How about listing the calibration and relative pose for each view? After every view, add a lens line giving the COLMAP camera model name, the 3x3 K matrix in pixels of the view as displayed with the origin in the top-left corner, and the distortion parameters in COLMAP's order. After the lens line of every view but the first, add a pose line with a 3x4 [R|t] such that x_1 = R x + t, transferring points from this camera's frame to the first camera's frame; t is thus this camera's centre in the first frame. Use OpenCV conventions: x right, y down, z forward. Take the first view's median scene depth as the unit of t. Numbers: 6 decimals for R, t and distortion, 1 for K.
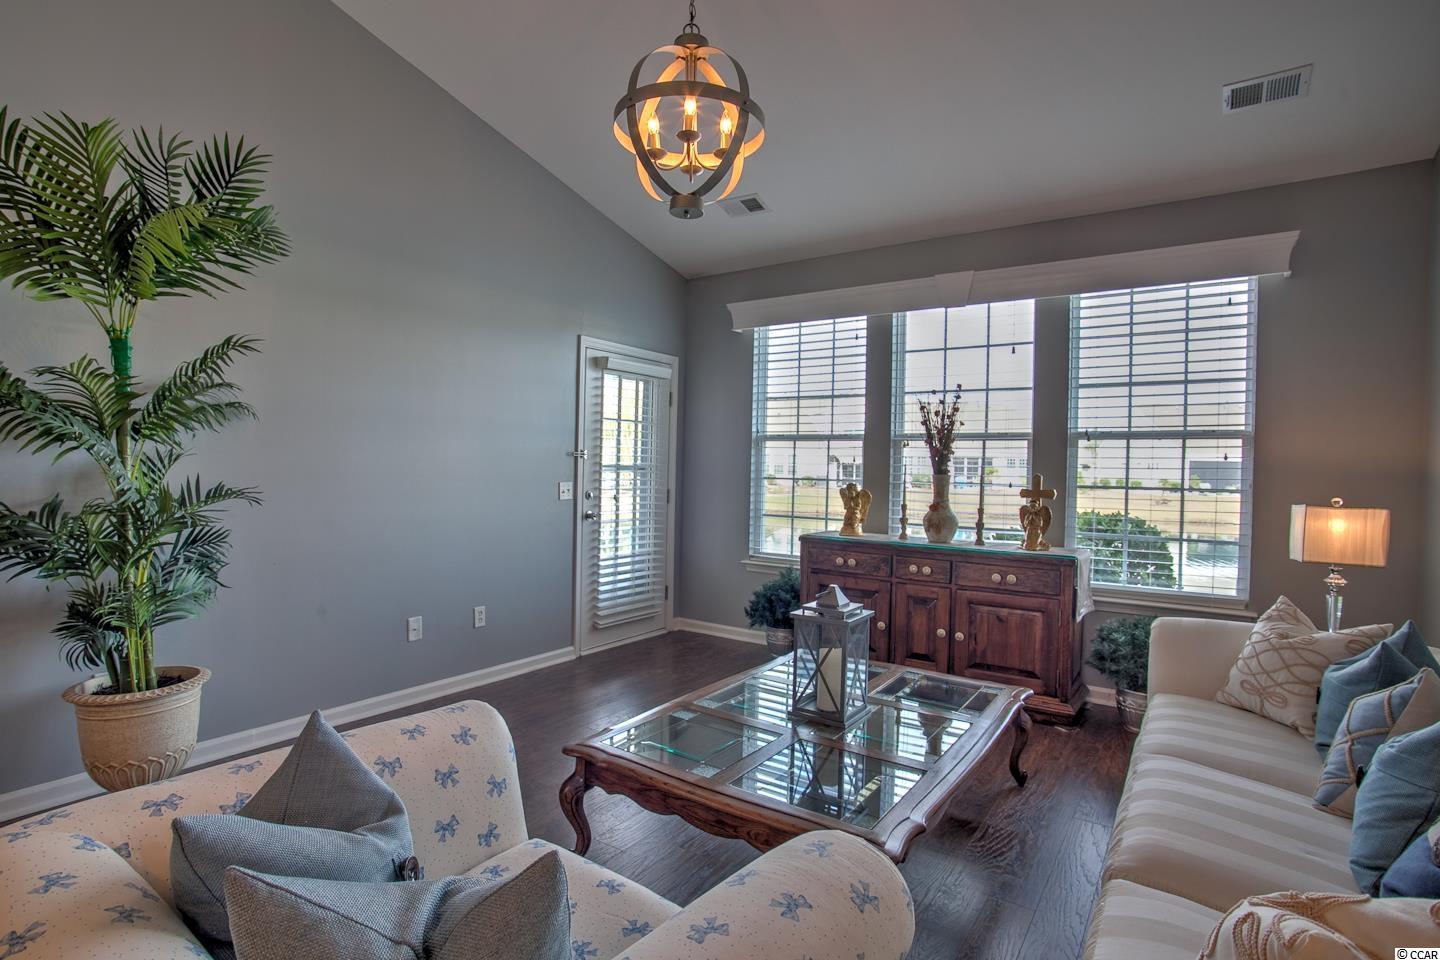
lens RADIAL K [[719.0, 0, 717.9], [0, 719.0, 479.2], [0, 0, 1]] dist [-0.058405, 0.025930]
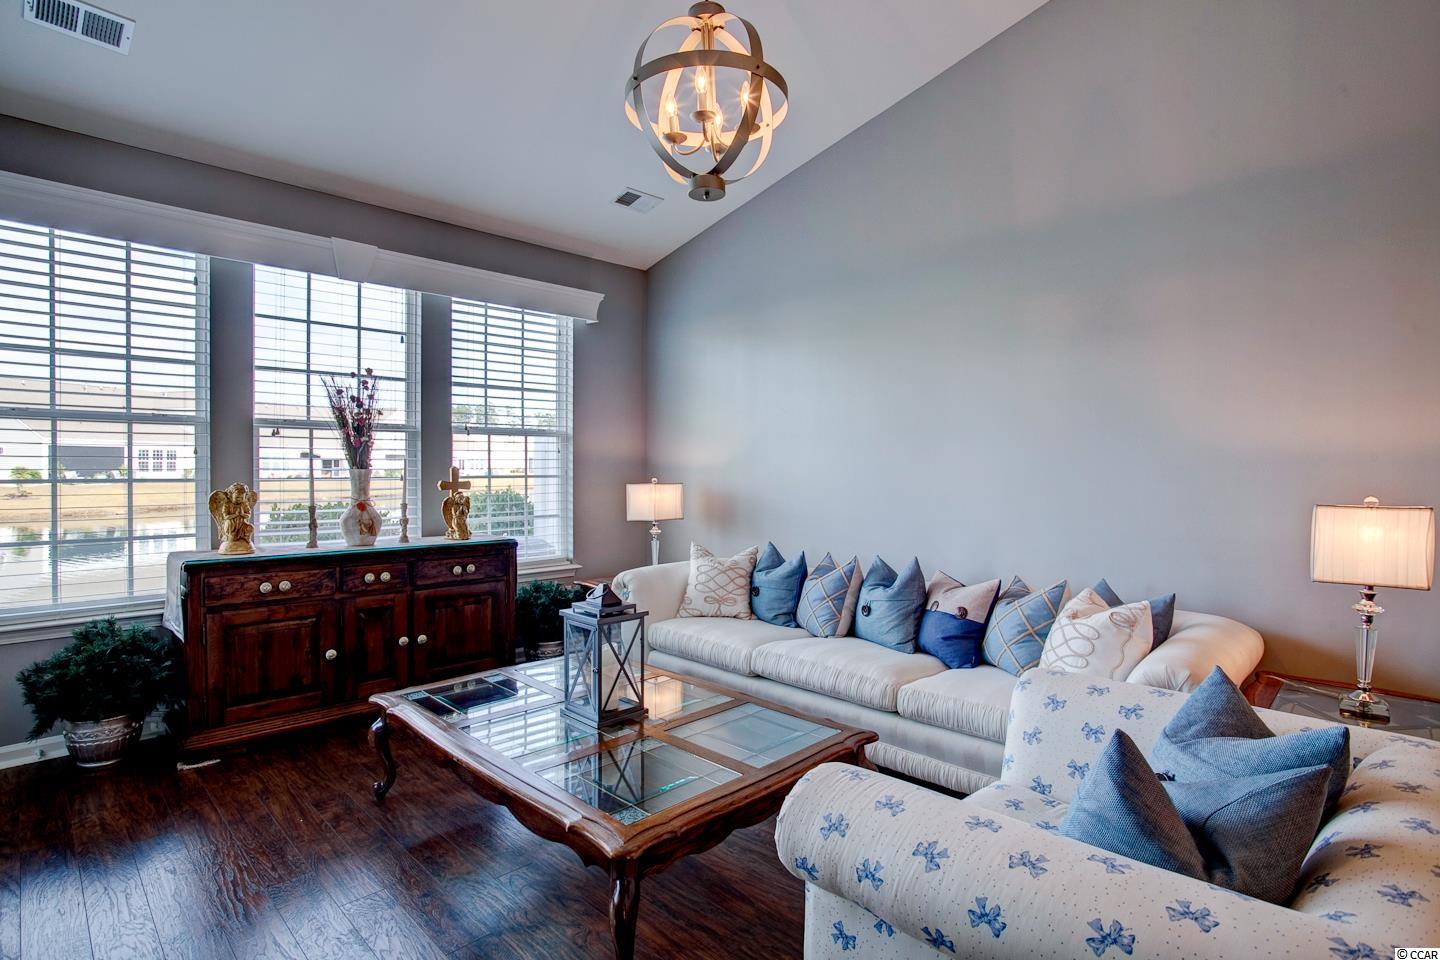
lens RADIAL K [[725.0, 0, 716.5], [0, 725.0, 479.4], [0, 0, 1]] dist [-0.063013, 0.027725]
pose [[0.174465, -0.038274, 0.983919, -0.491132], [0.015508, 0.999227, 0.036120, -0.019381], [-0.984541, 0.008957, 0.174924, 0.414001]]
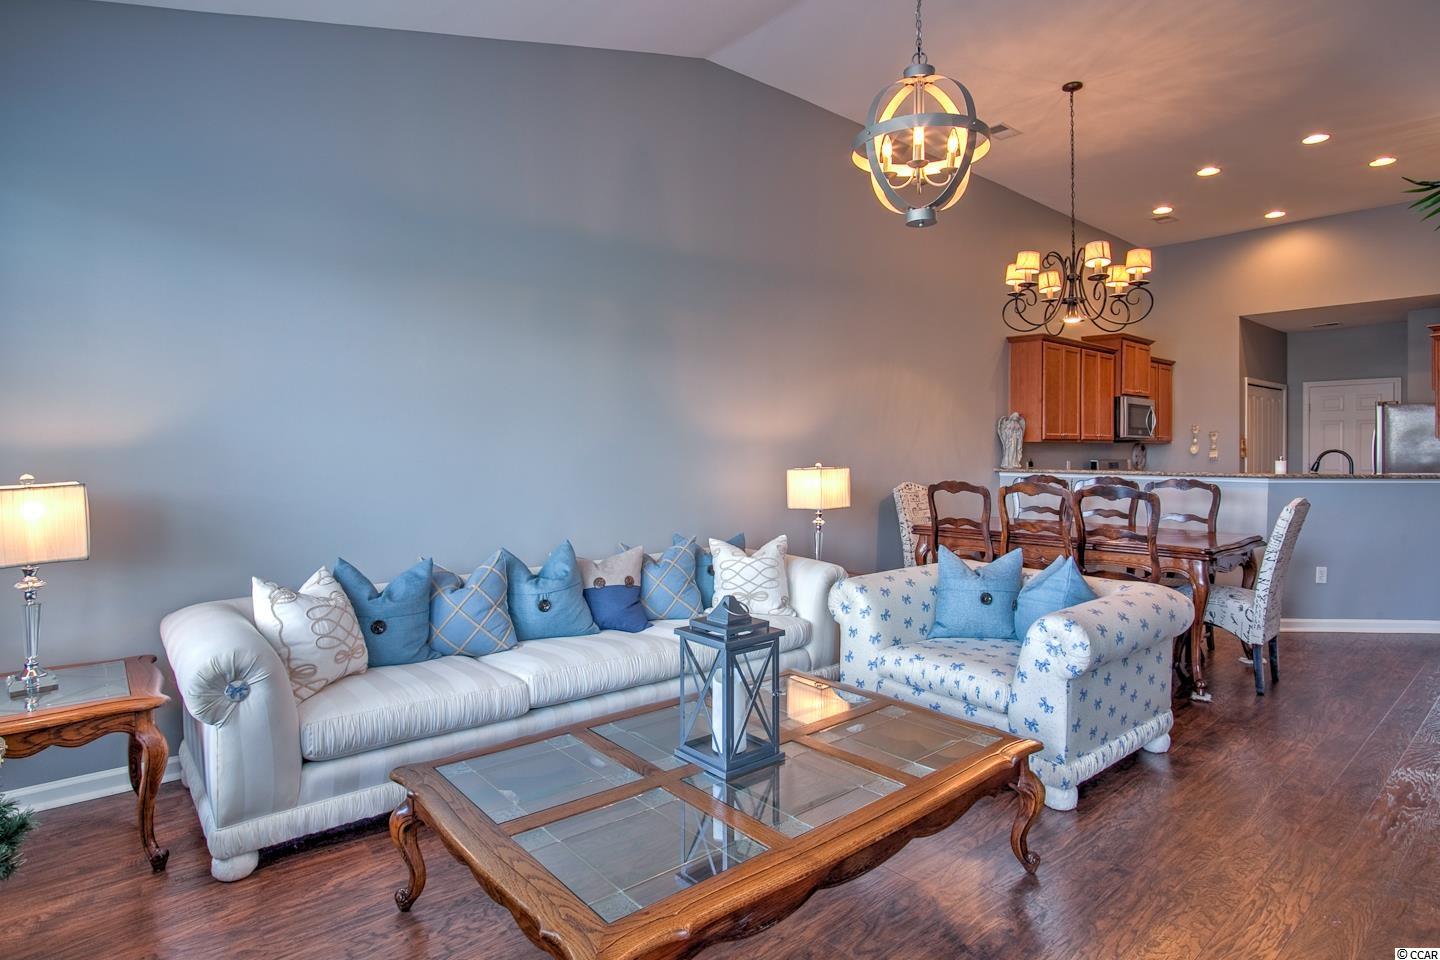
lens RADIAL K [[750.1, 0, 726.5], [0, 750.1, 455.5], [0, 0, 1]] dist [-0.059642, 0.024376]
pose [[-0.963010, -0.019862, 0.268731, -0.037237], [-0.012457, 0.999495, 0.029230, -0.018311], [-0.269176, 0.024801, -0.962772, 1.099064]]
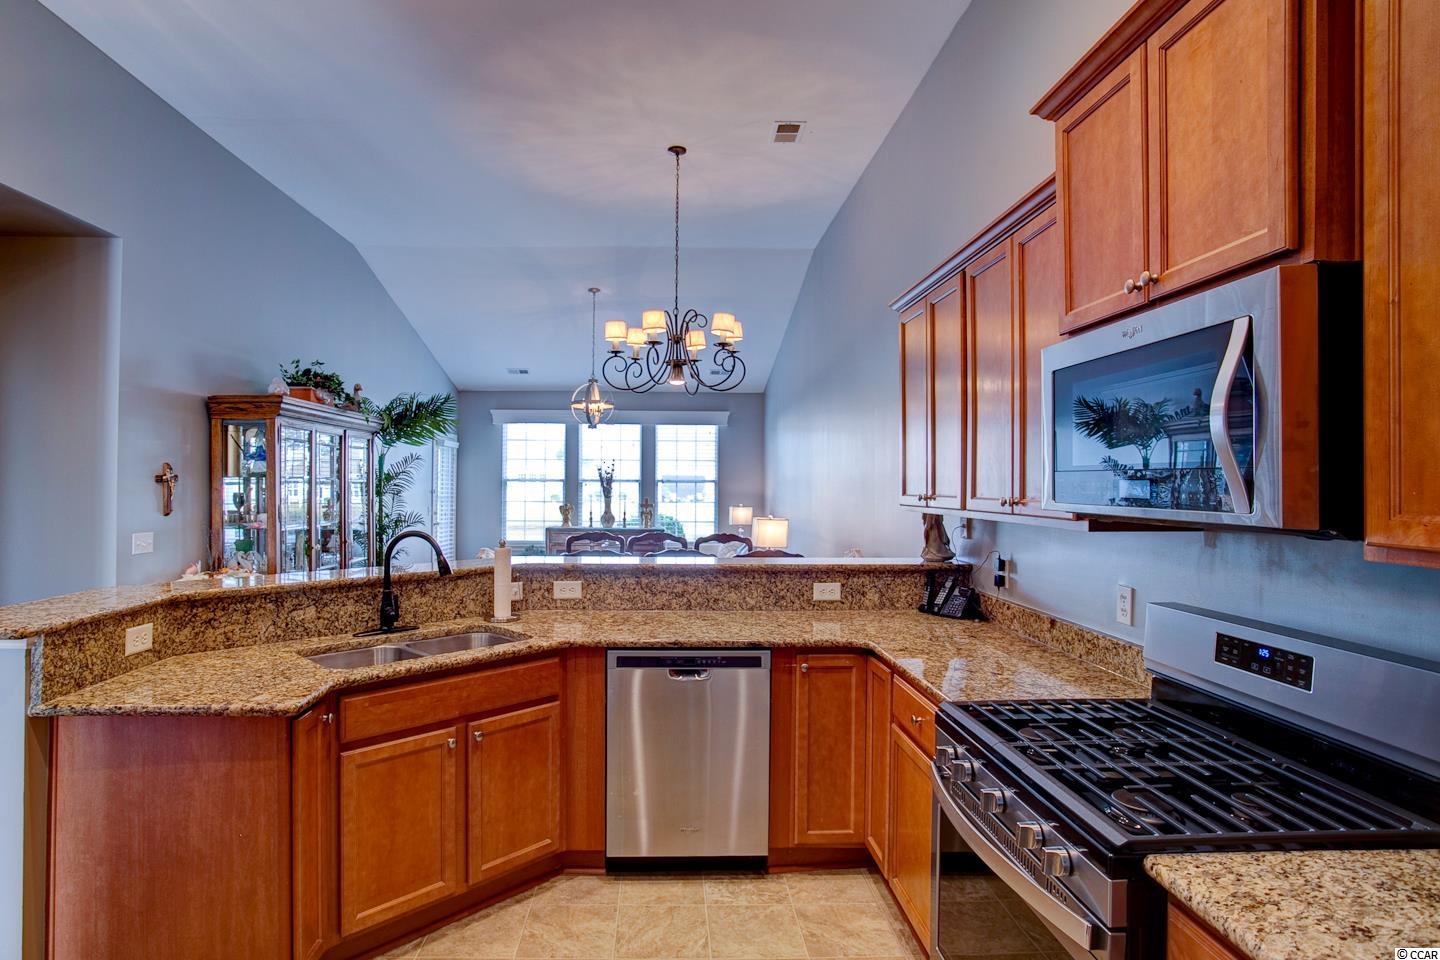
lens RADIAL K [[759.2, 0, 685.2], [0, 759.2, 480.2], [0, 0, 1]] dist [-0.061153, 0.029902]
pose [[0.809059, -0.009912, 0.587644, -0.945196], [0.018448, 0.999793, -0.008535, -0.040581], [-0.587438, 0.017746, 0.809074, -1.161190]]
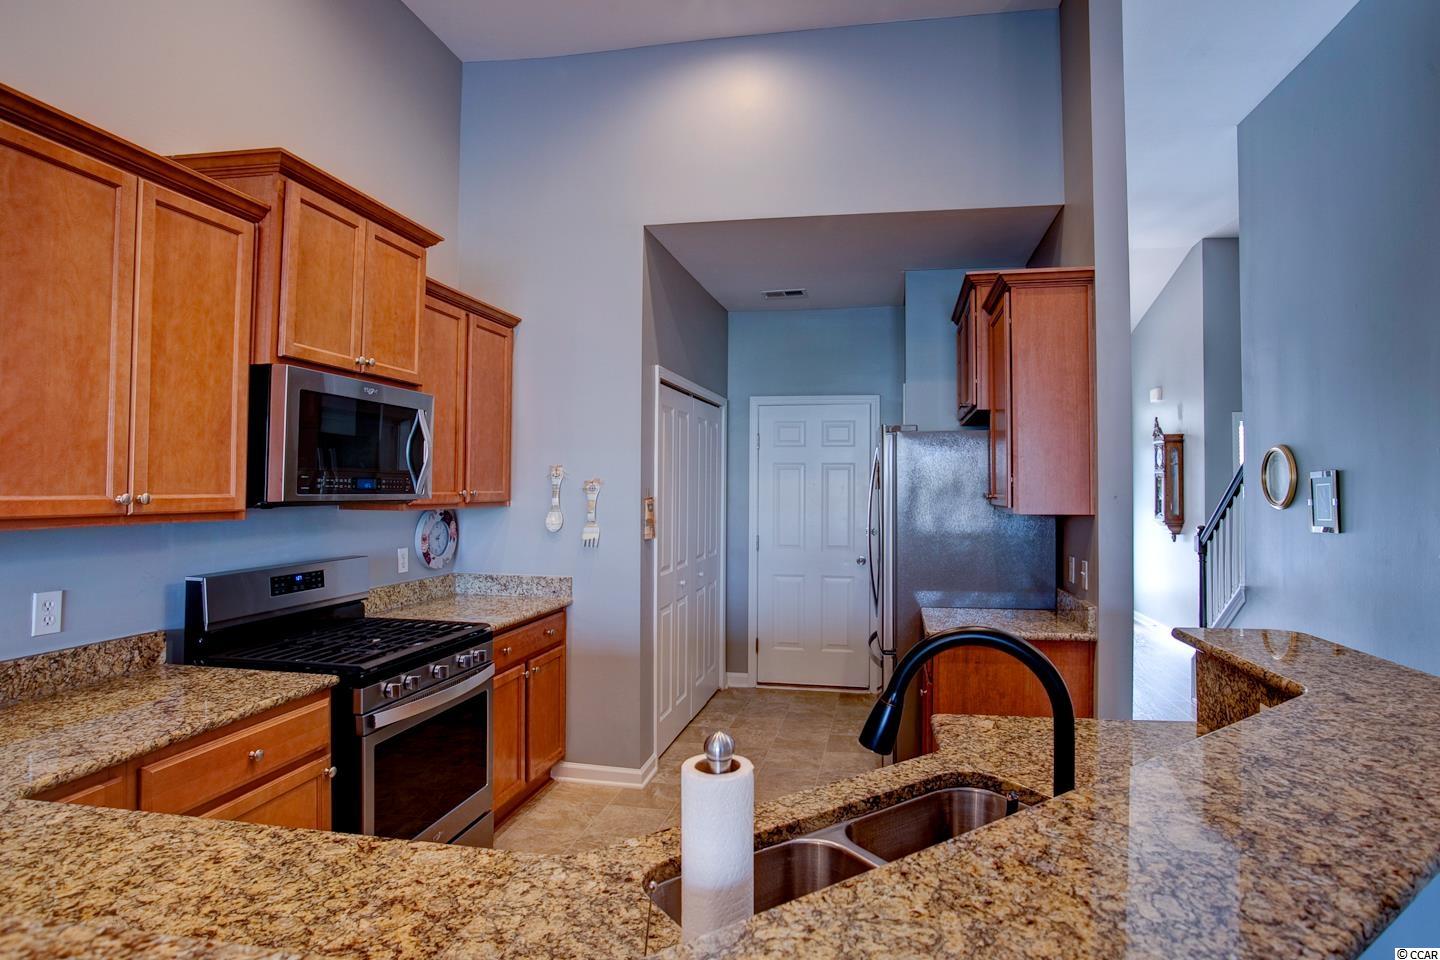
lens RADIAL K [[761.8, 0, 755.6], [0, 761.8, 471.2], [0, 0, 1]] dist [-0.066542, 0.030435]
pose [[-0.910533, -0.033238, -0.412098, -0.582849], [-0.030602, 0.999447, -0.012997, -0.047752], [0.412302, 0.000777, -0.911047, -0.280150]]
